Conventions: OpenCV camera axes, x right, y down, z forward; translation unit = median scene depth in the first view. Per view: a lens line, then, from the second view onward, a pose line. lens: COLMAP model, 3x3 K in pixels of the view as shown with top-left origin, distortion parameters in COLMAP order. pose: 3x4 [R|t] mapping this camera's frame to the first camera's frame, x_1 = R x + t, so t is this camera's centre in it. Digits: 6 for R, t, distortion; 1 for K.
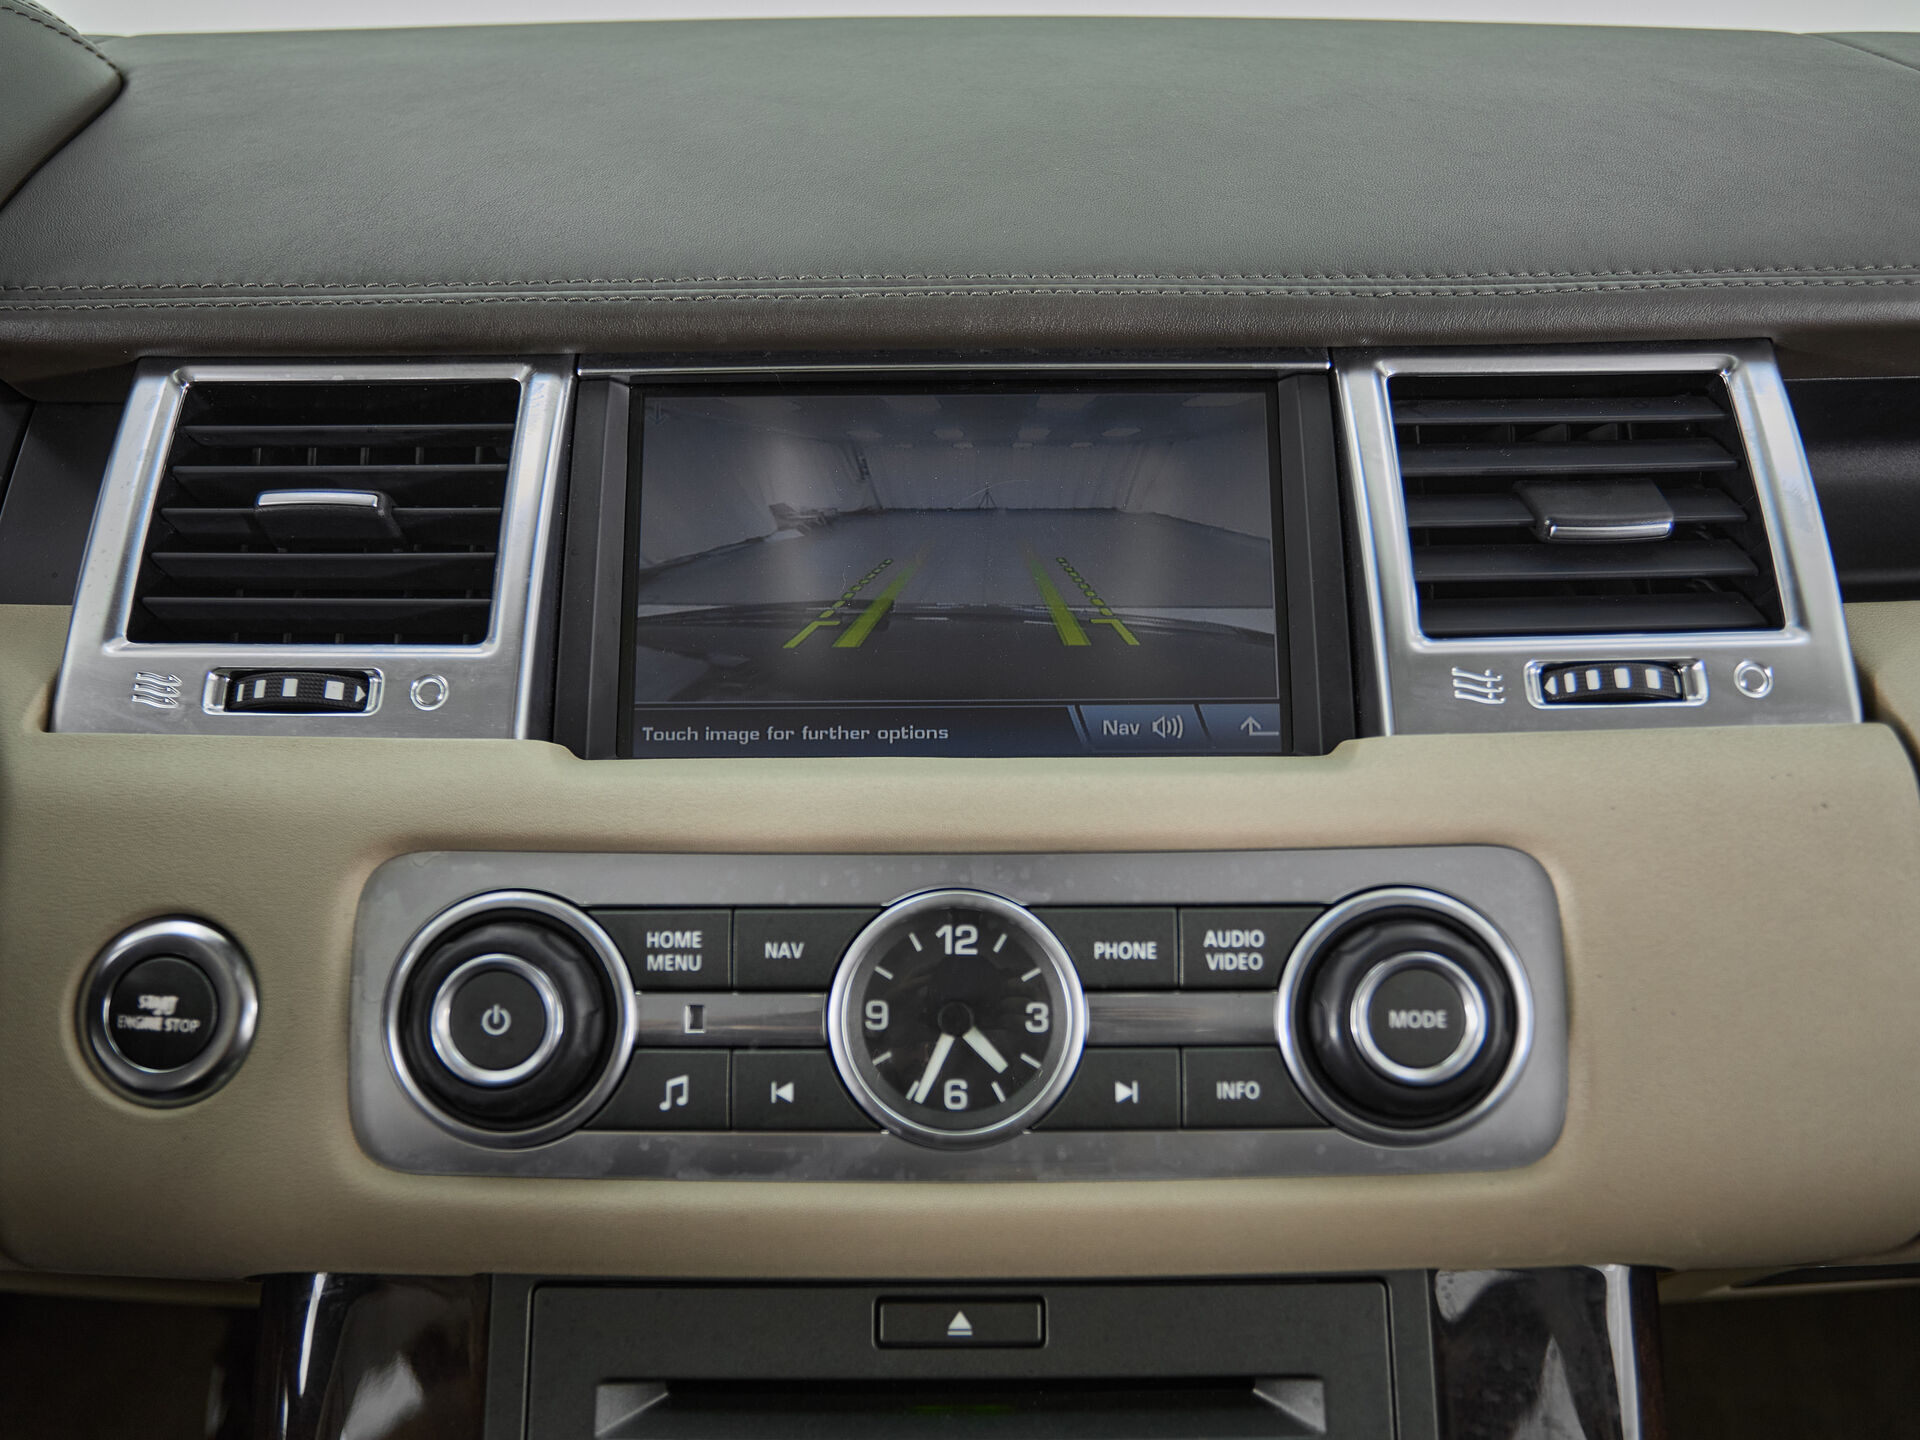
lens RADIAL K [[1549.9, 0, 965.0], [0, 1549.9, 731.8], [0, 0, 1]] dist [-0.040106, 0.021184]
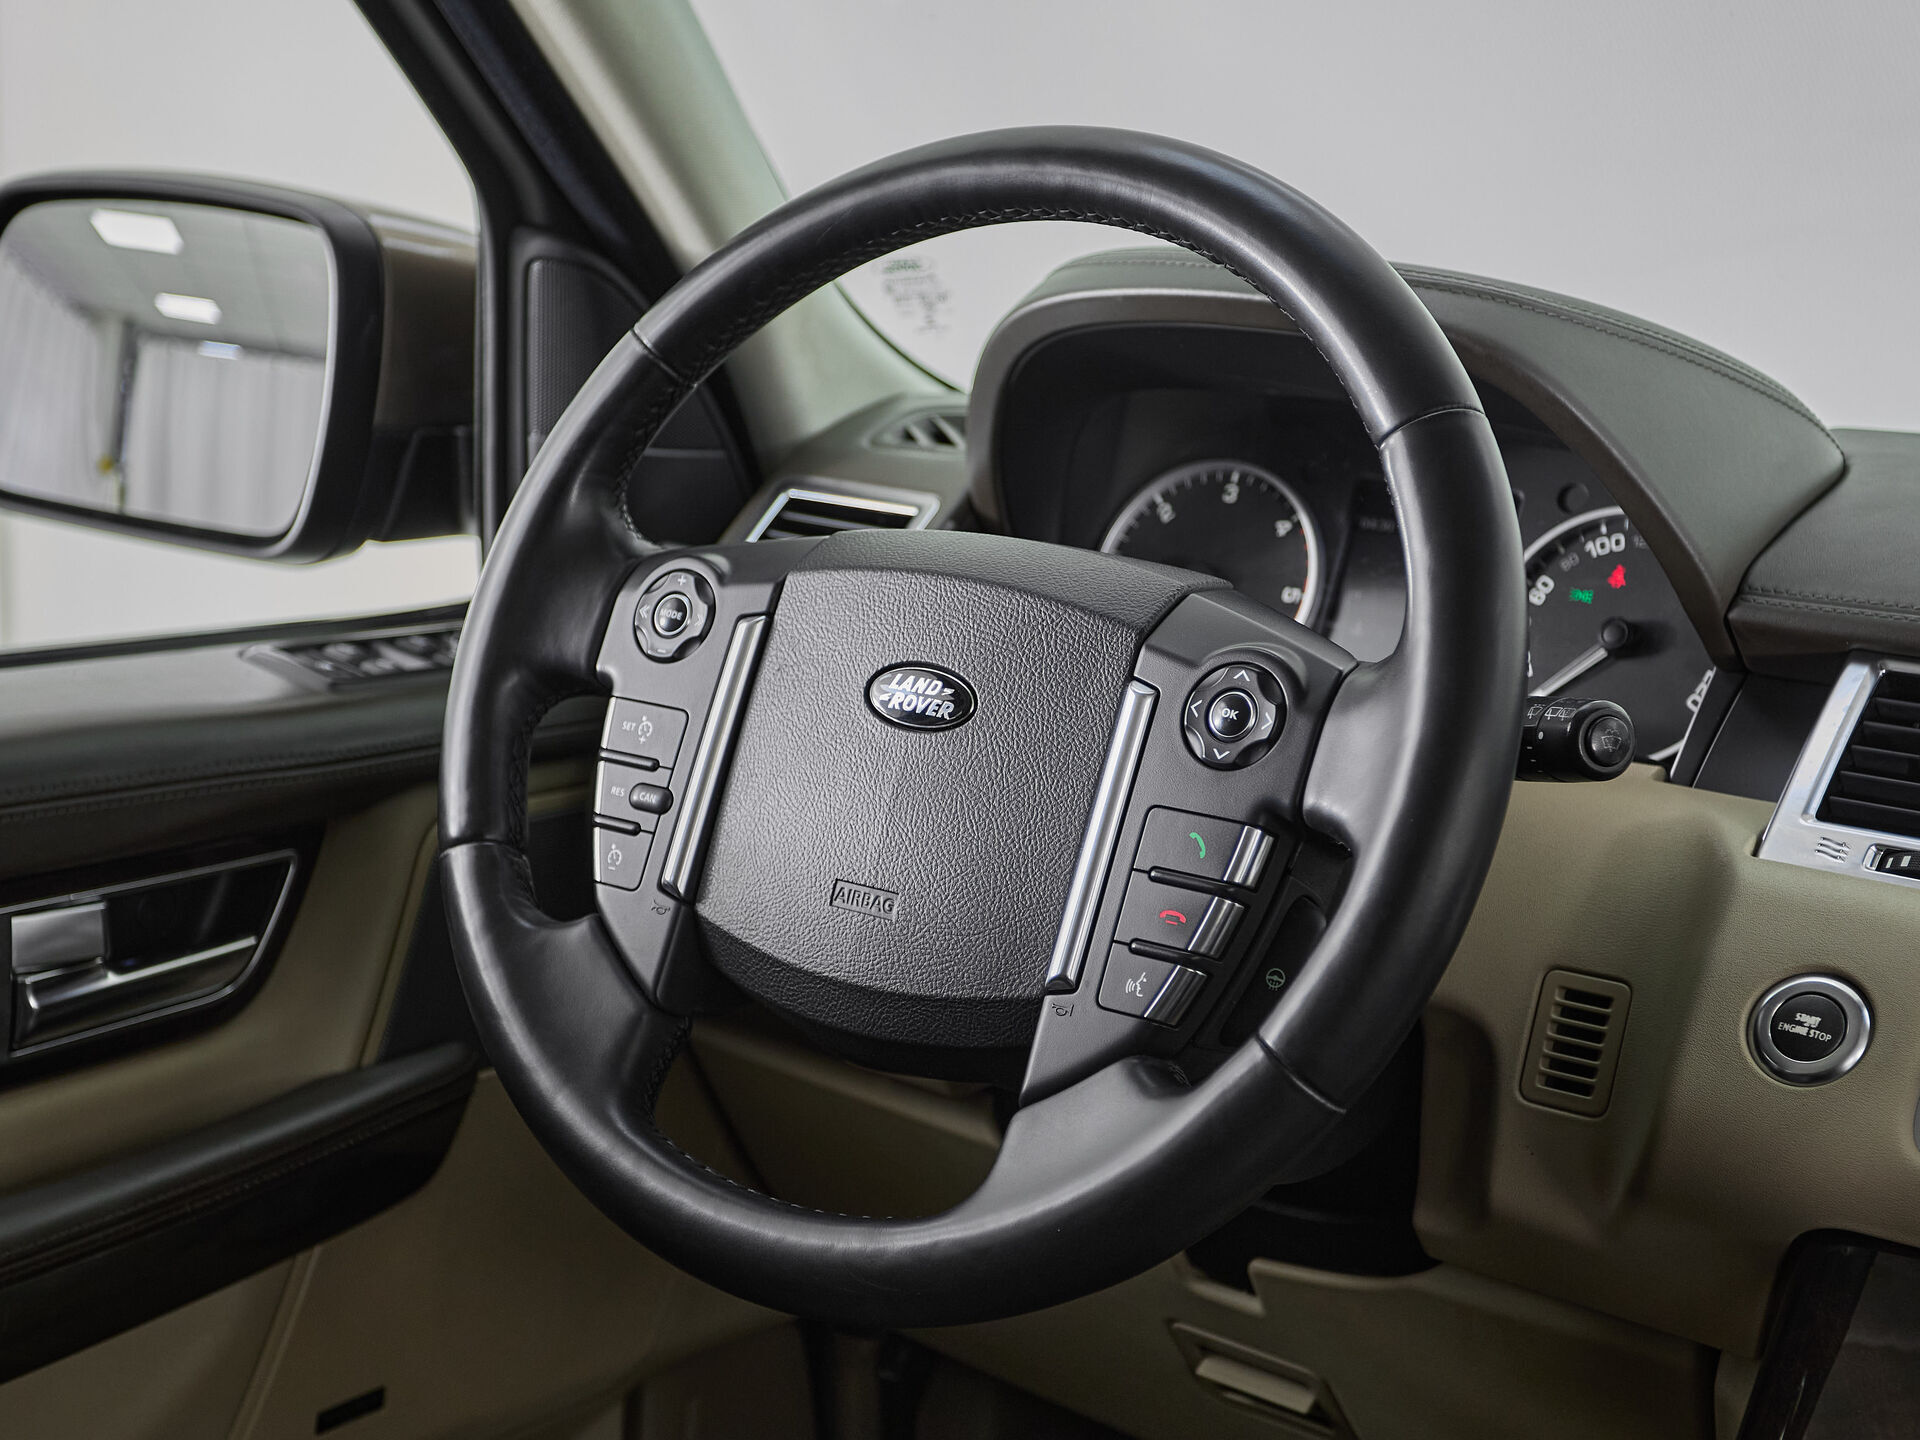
lens RADIAL K [[2967.6, 0, 897.1], [0, 2967.6, 748.3], [0, 0, 1]] dist [0.039373, 0.000000]
pose [[0.808165, 0.156602, -0.567754, 0.360419], [-0.321373, 0.925094, -0.202290, 0.757032], [0.493547, 0.345945, 0.797956, -1.778162]]
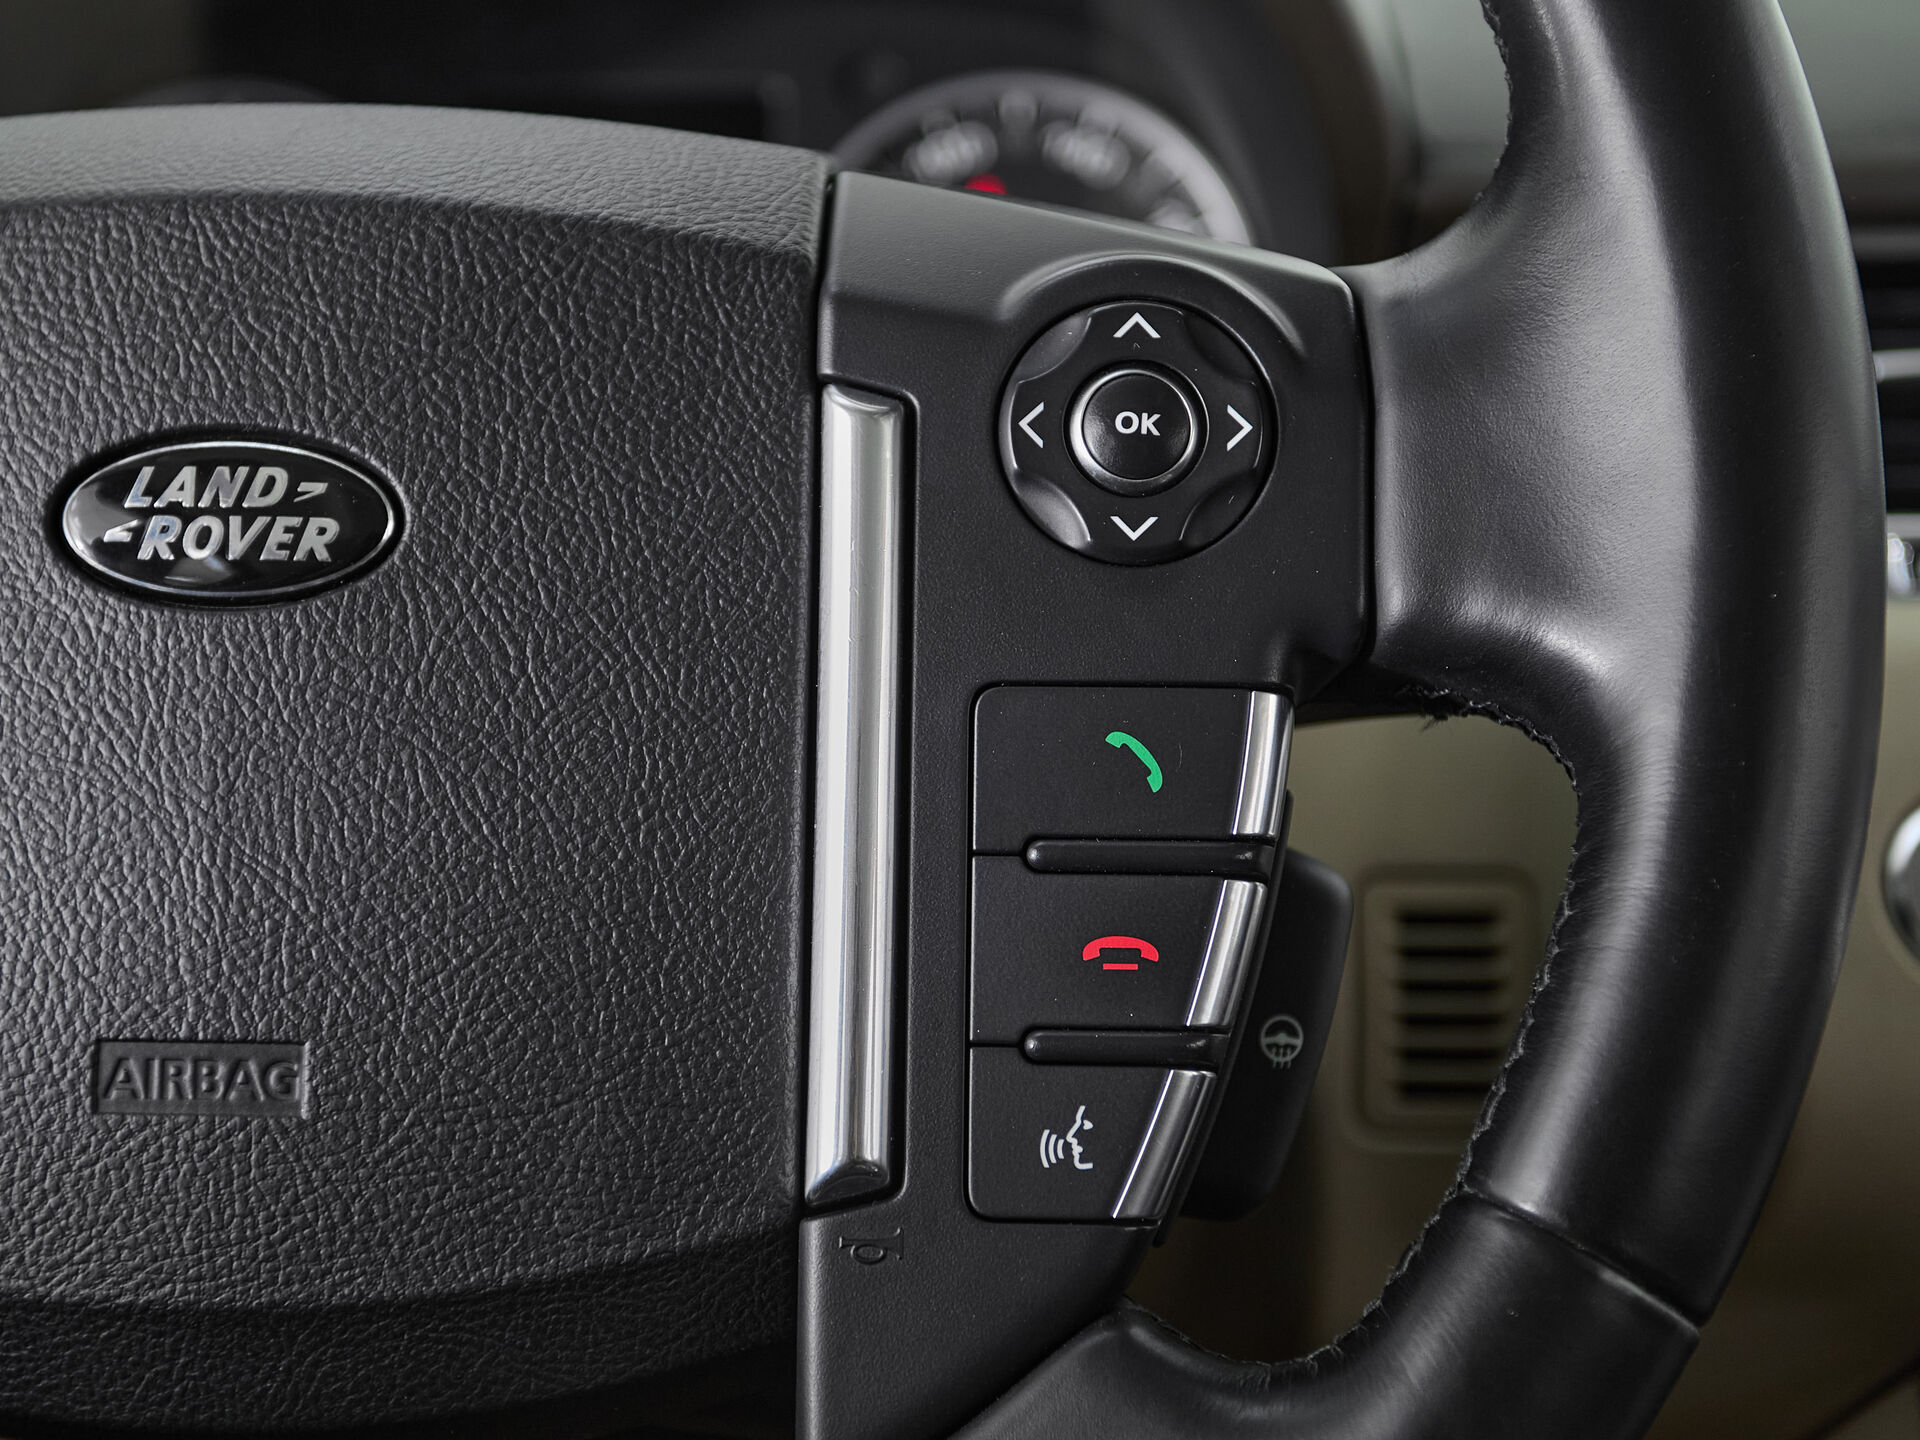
lens RADIAL K [[2967.6, 0, 939.0], [0, 2967.6, 738.4], [0, 0, 1]] dist [0.039373, 0.000000]
pose [[0.999016, 0.004881, -0.044091, -0.943929], [-0.016210, 0.965358, -0.260427, 0.481283], [0.041292, 0.260885, 0.964486, -0.516948]]
